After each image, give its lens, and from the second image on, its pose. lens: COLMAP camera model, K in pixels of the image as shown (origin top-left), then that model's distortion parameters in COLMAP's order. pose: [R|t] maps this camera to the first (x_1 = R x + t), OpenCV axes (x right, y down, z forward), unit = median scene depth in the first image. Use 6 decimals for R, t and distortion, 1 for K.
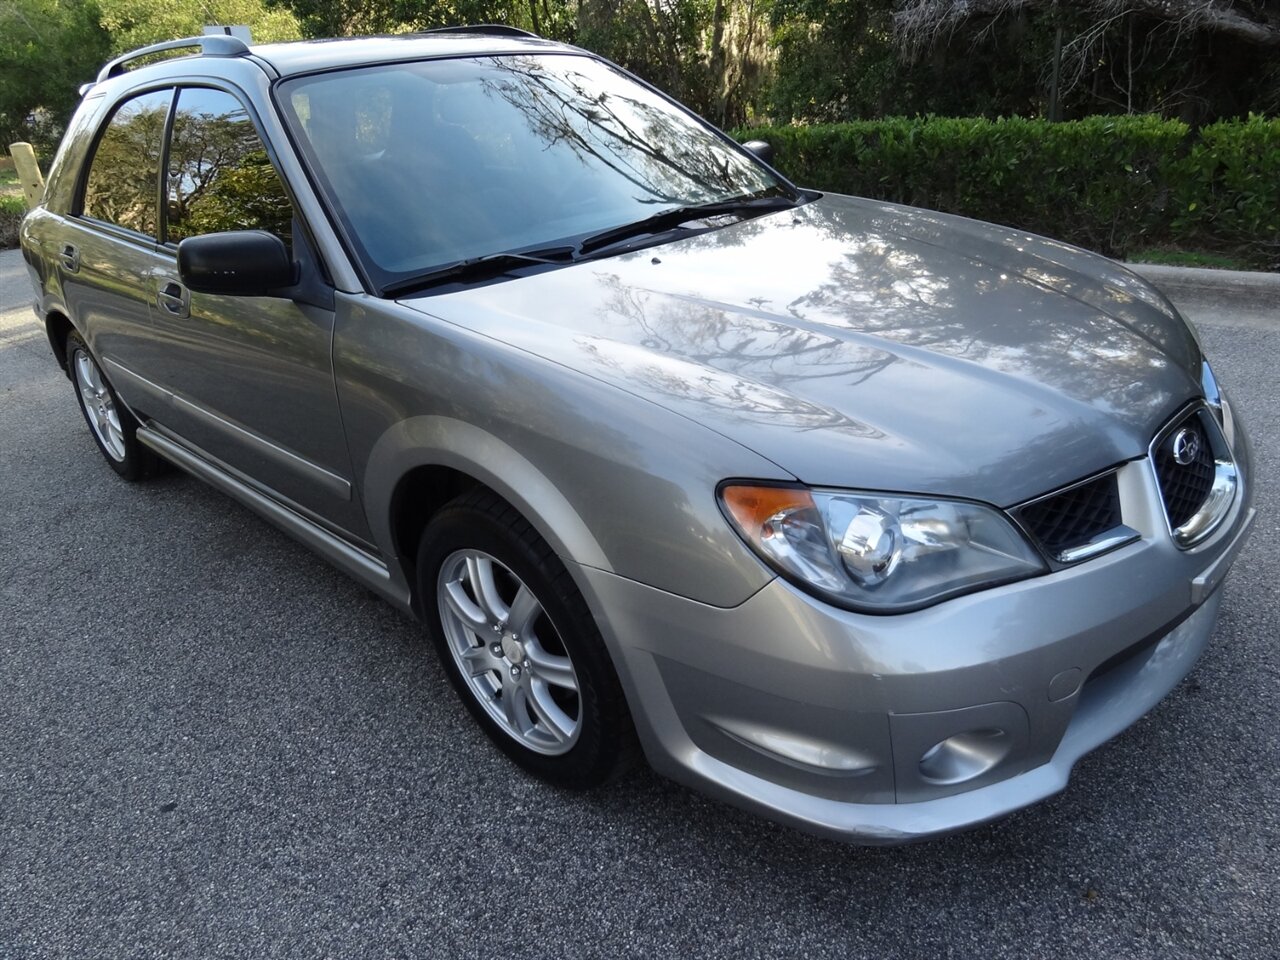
lens RADIAL K [[897.7, 0, 640.0], [0, 897.7, 480.0], [0, 0, 1]] dist [0.001170, 0.000569]
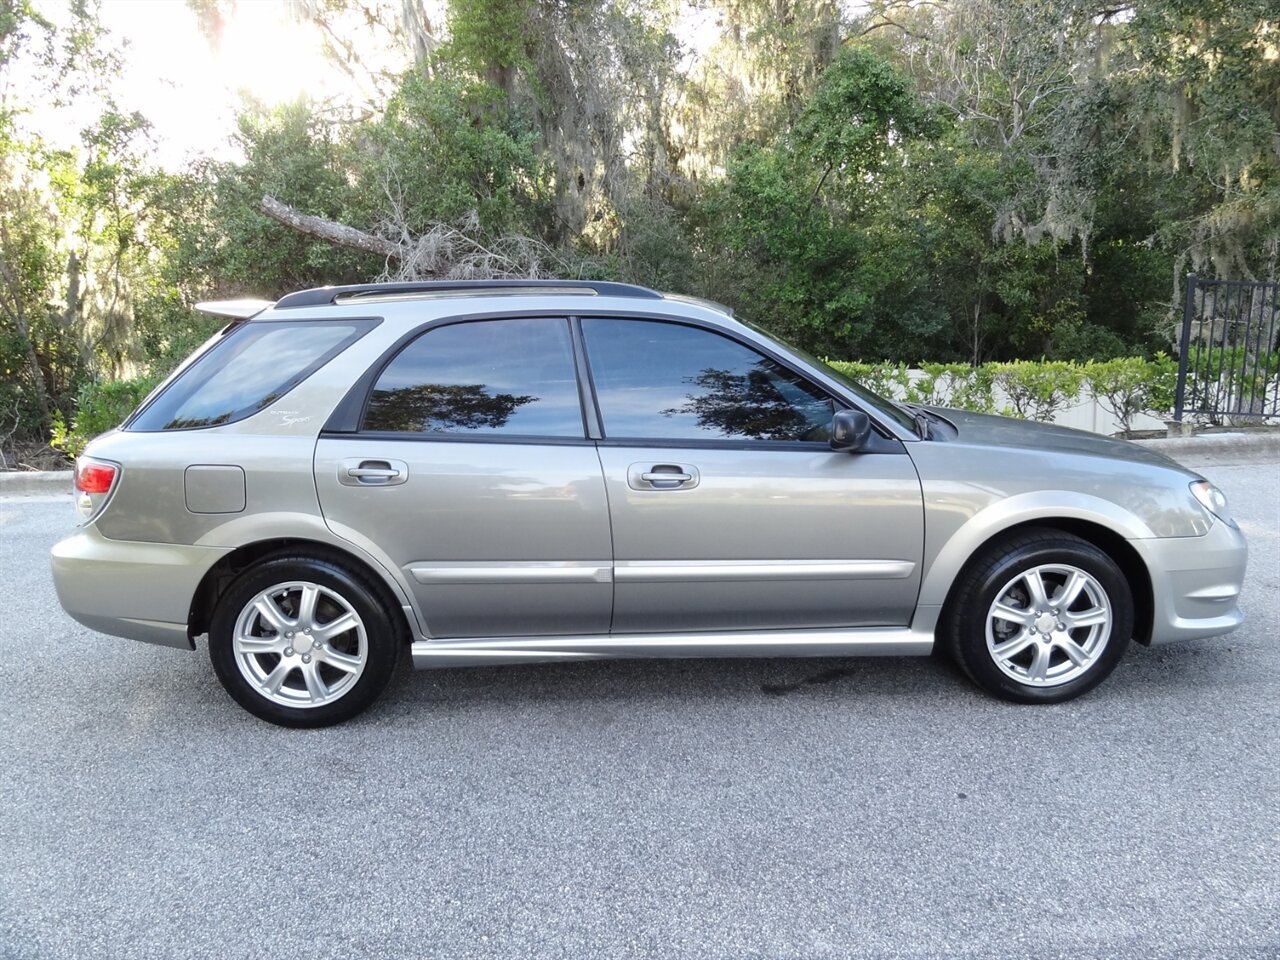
lens RADIAL K [[897.7, 0, 640.0], [0, 897.7, 480.0], [0, 0, 1]] dist [0.001170, 0.000569]
pose [[0.688060, -0.076862, 0.721572, -1.064926], [0.266177, 0.951796, -0.152429, -0.014454], [-0.675073, 0.296946, 0.675351, 0.141749]]
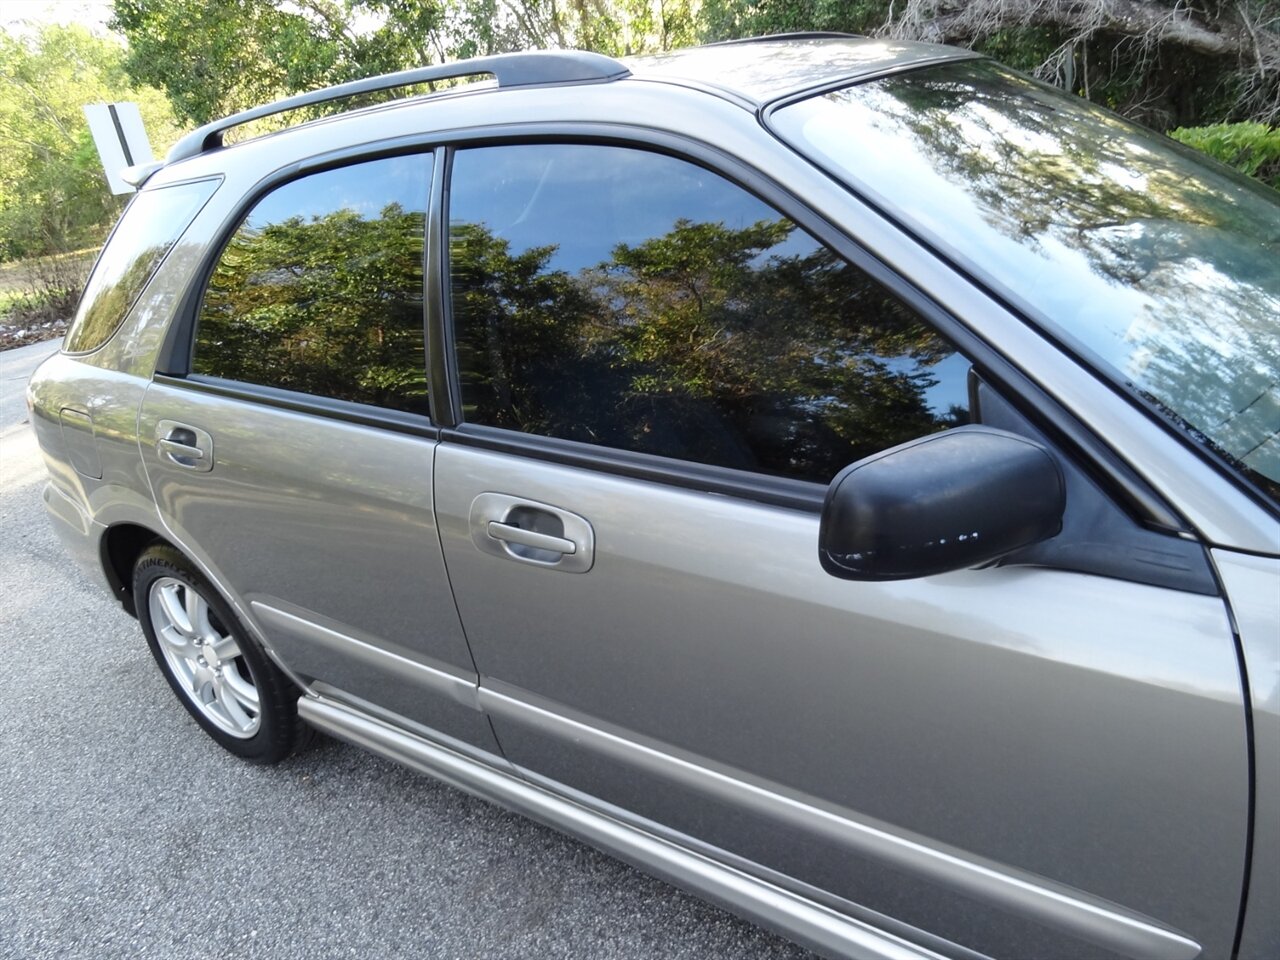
lens RADIAL K [[898.9, 0, 648.0], [0, 898.9, 480.3], [0, 0, 1]] dist [-0.003612, 0.002150]
pose [[0.984199, -0.119533, 0.130633, -0.383886], [0.125962, 0.991142, -0.042088, -0.150782], [-0.124445, 0.057877, 0.990537, 0.343889]]
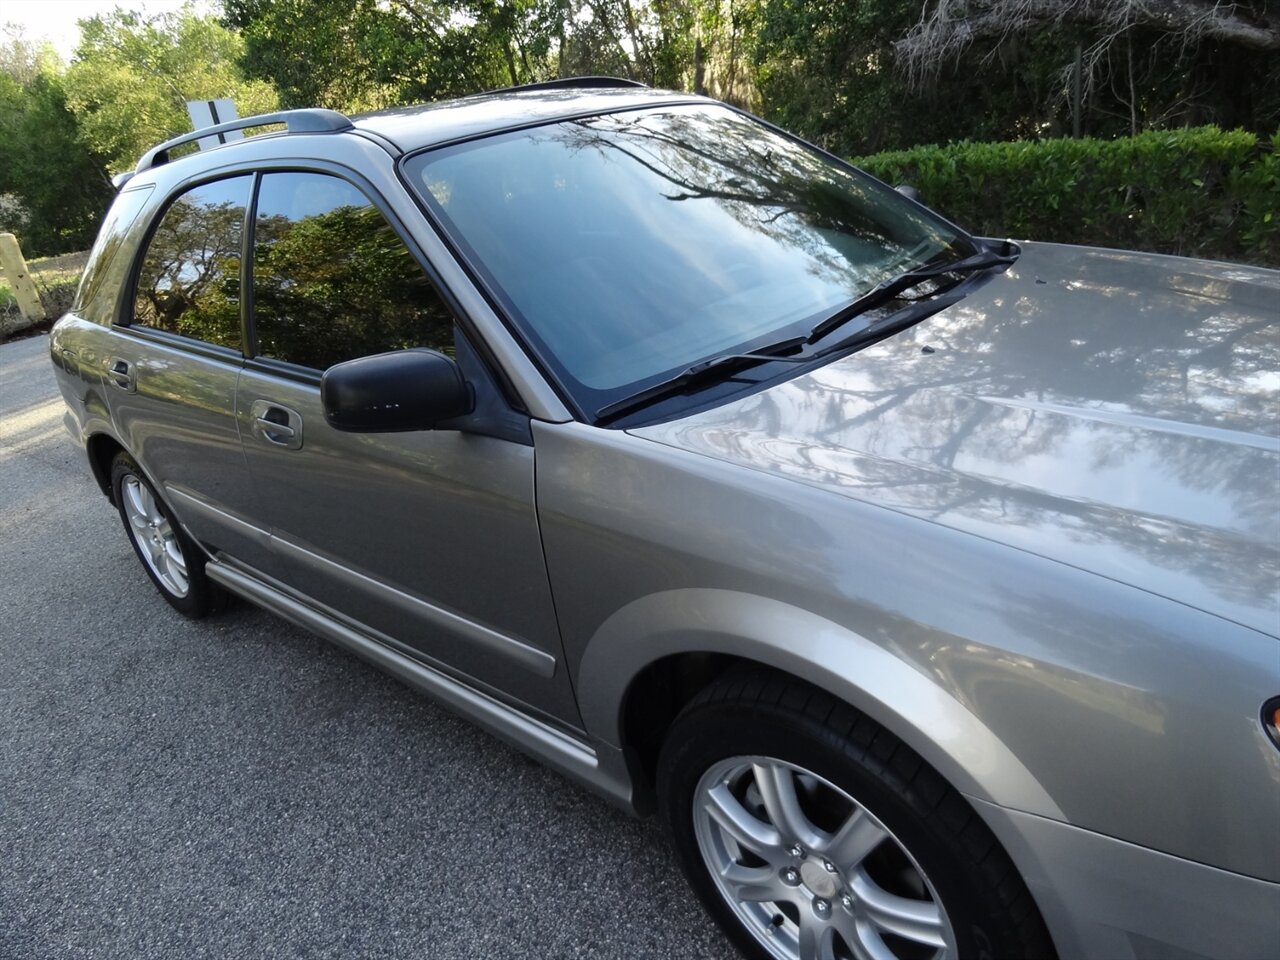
lens RADIAL K [[898.9, 0, 648.0], [0, 898.9, 480.3], [0, 0, 1]] dist [-0.003612, 0.002150]
pose [[0.996781, -0.076776, 0.023098, -0.150864], [0.077661, 0.996169, -0.040207, -0.068882], [-0.019923, 0.041871, 0.998924, 0.127118]]
